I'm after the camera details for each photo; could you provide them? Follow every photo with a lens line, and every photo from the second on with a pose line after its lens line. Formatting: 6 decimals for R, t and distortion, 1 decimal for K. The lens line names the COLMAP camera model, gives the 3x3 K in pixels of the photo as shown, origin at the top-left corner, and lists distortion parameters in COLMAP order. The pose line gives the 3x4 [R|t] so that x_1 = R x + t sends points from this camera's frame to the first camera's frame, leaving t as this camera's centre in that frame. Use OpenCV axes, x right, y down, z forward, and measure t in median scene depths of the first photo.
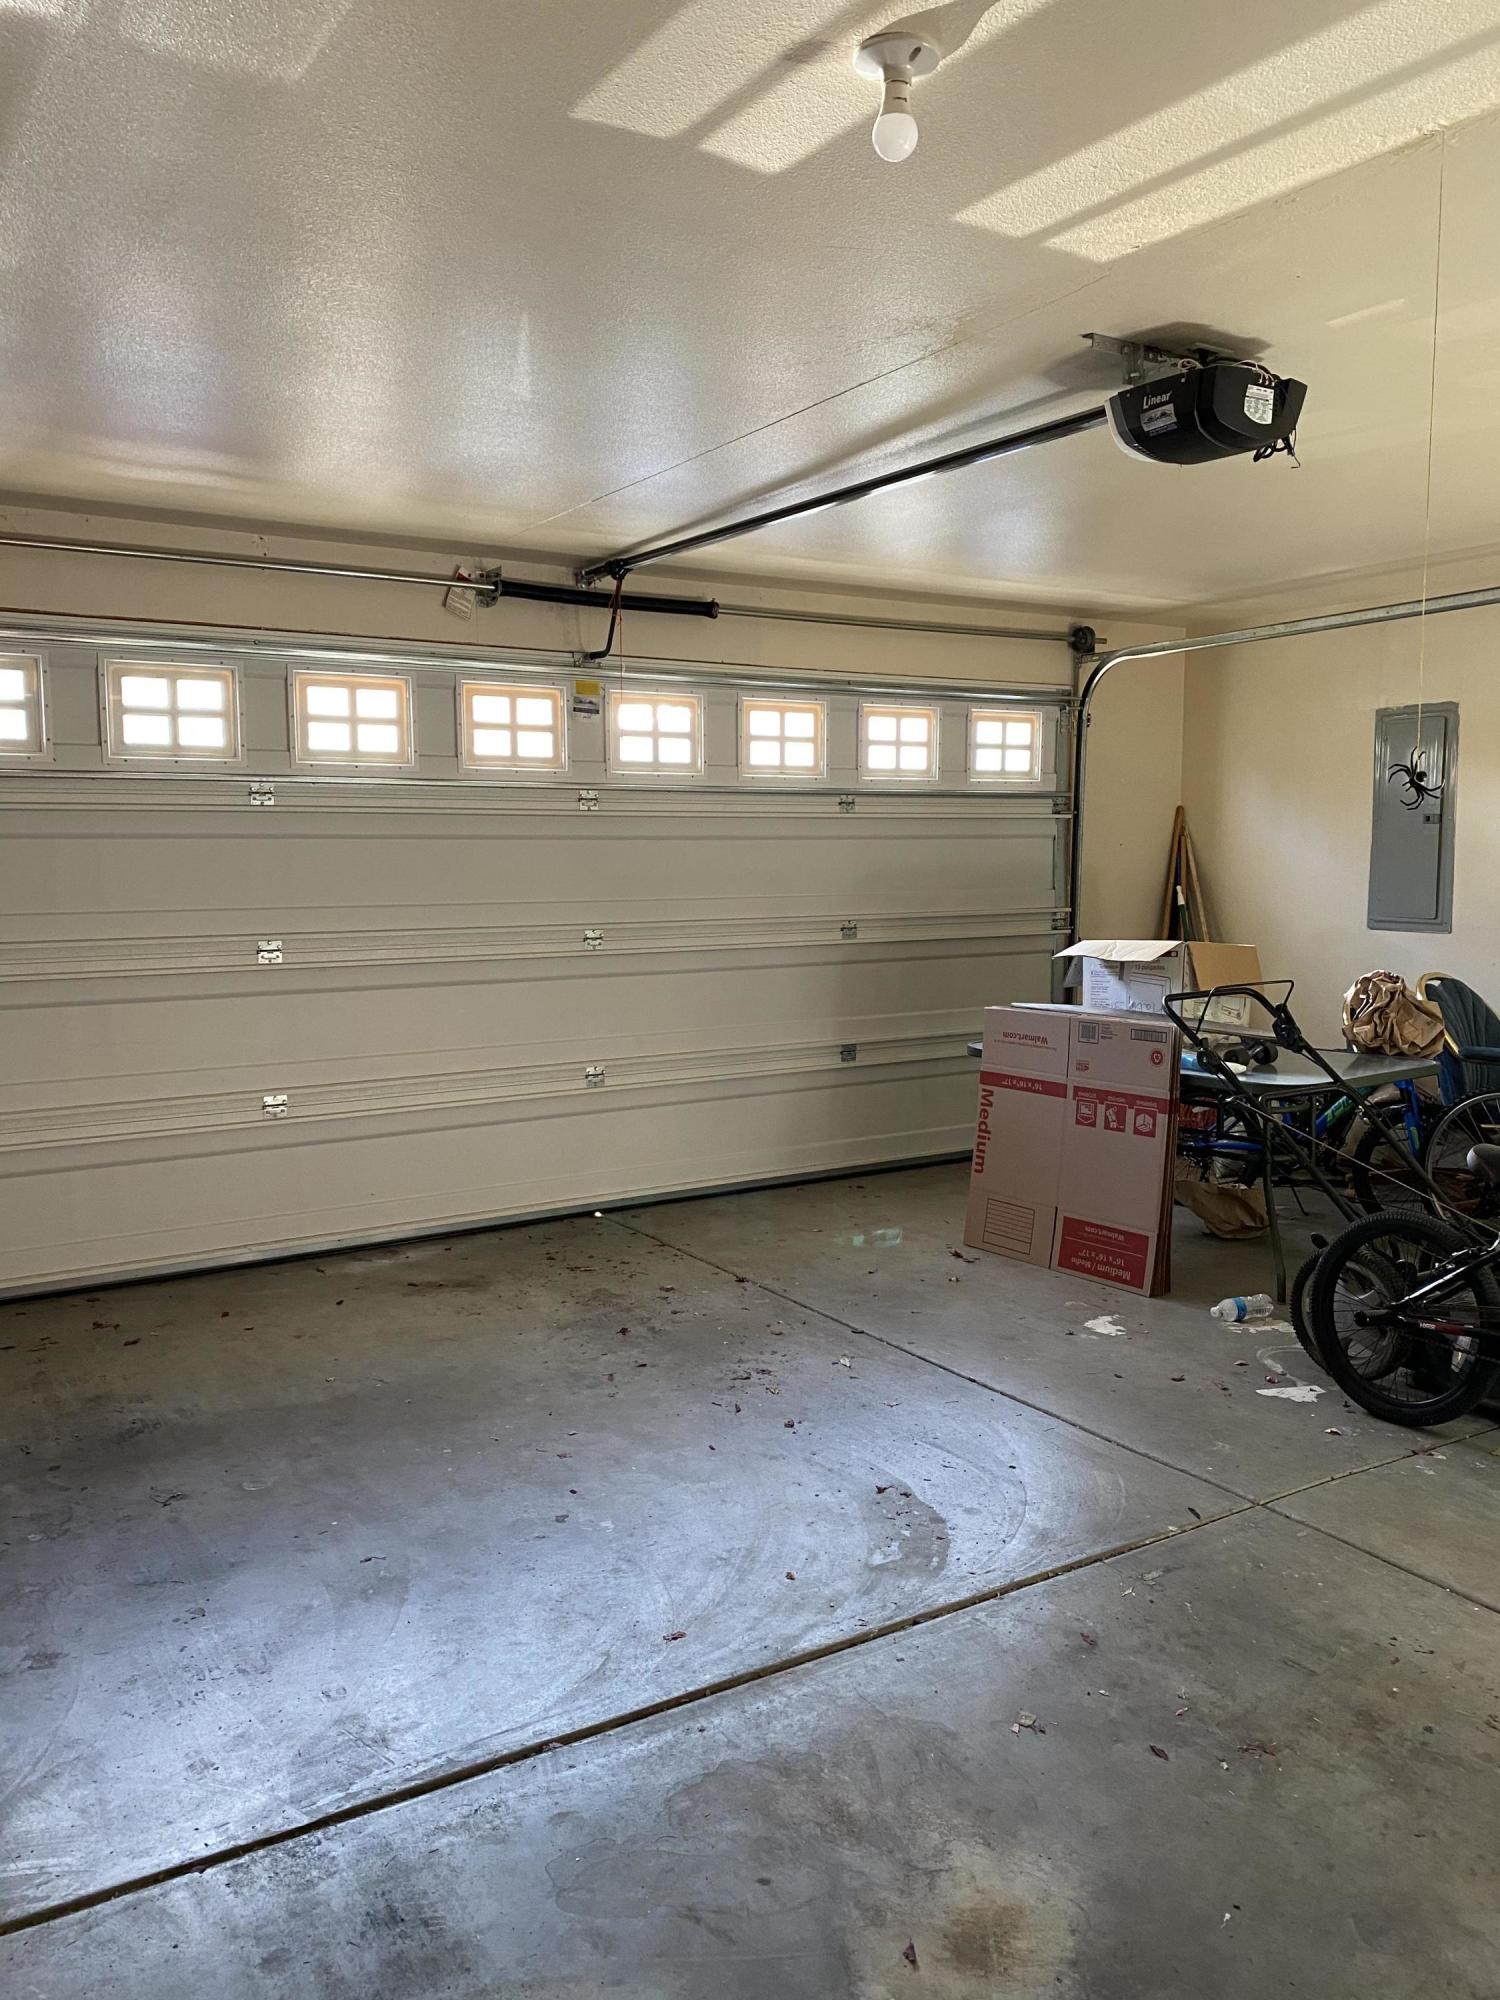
lens RADIAL K [[1512.4, 0, 750.0], [0, 1512.4, 1000.0], [0, 0, 1]] dist [0.043418, -0.046499]
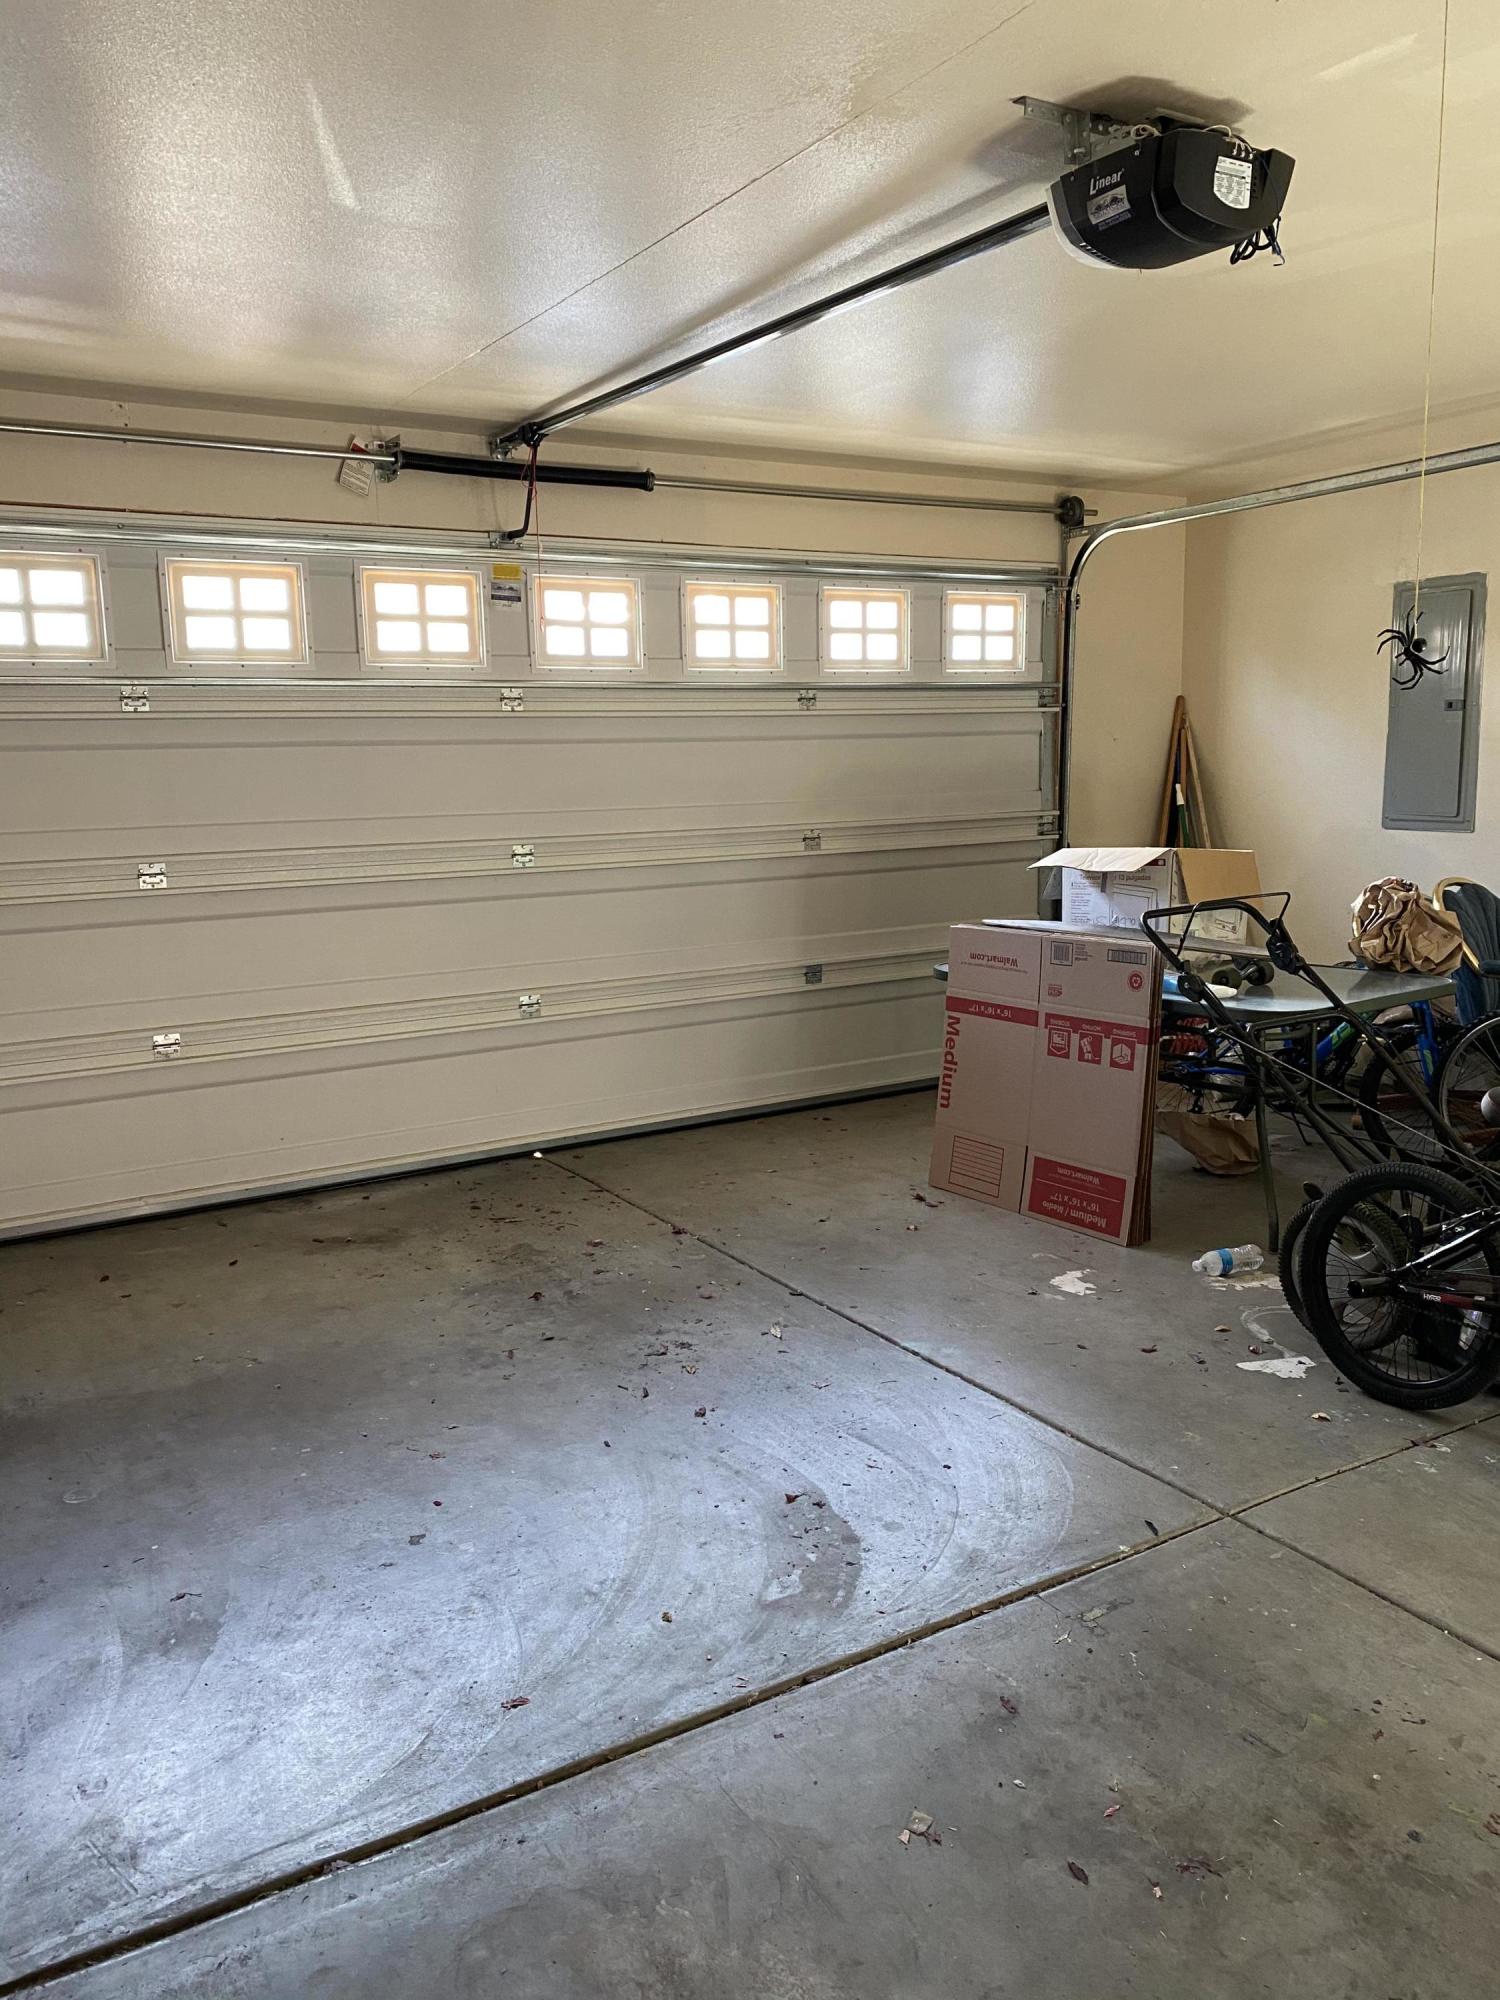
lens RADIAL K [[1510.6, 0, 750.0], [0, 1510.6, 1000.0], [0, 0, 1]] dist [0.033441, -0.029523]
pose [[0.999752, -0.014110, -0.017233, 0.060830], [0.015193, 0.997808, 0.064407, -0.012335], [0.016286, -0.064653, 0.997775, 0.117229]]
